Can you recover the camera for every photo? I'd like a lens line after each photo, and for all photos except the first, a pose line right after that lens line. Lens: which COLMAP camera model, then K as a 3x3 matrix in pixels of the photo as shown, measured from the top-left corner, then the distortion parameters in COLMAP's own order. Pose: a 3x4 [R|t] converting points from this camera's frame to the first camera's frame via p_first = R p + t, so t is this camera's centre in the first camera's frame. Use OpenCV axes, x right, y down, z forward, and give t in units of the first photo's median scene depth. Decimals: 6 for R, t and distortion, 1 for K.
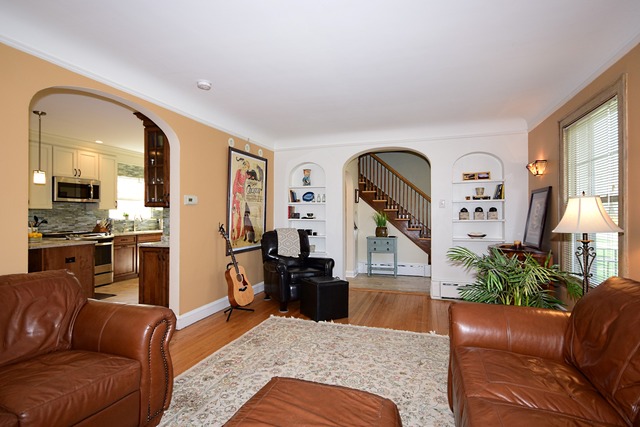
lens RADIAL K [[315.7, 0, 318.1], [0, 315.7, 212.2], [0, 0, 1]] dist [0.005283, 0.001093]
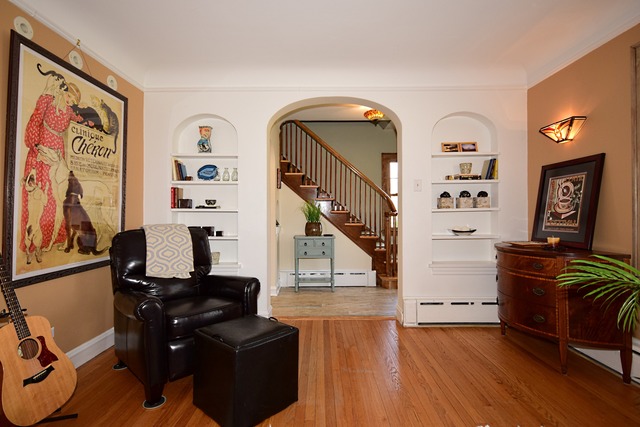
lens RADIAL K [[315.7, 0, 318.1], [0, 315.7, 212.2], [0, 0, 1]] dist [0.005283, 0.001093]
pose [[0.949005, -0.000445, 0.315261, -0.023800], [-0.000774, 0.999993, 0.003742, 0.028295], [-0.315261, -0.003796, 0.948997, 0.410429]]
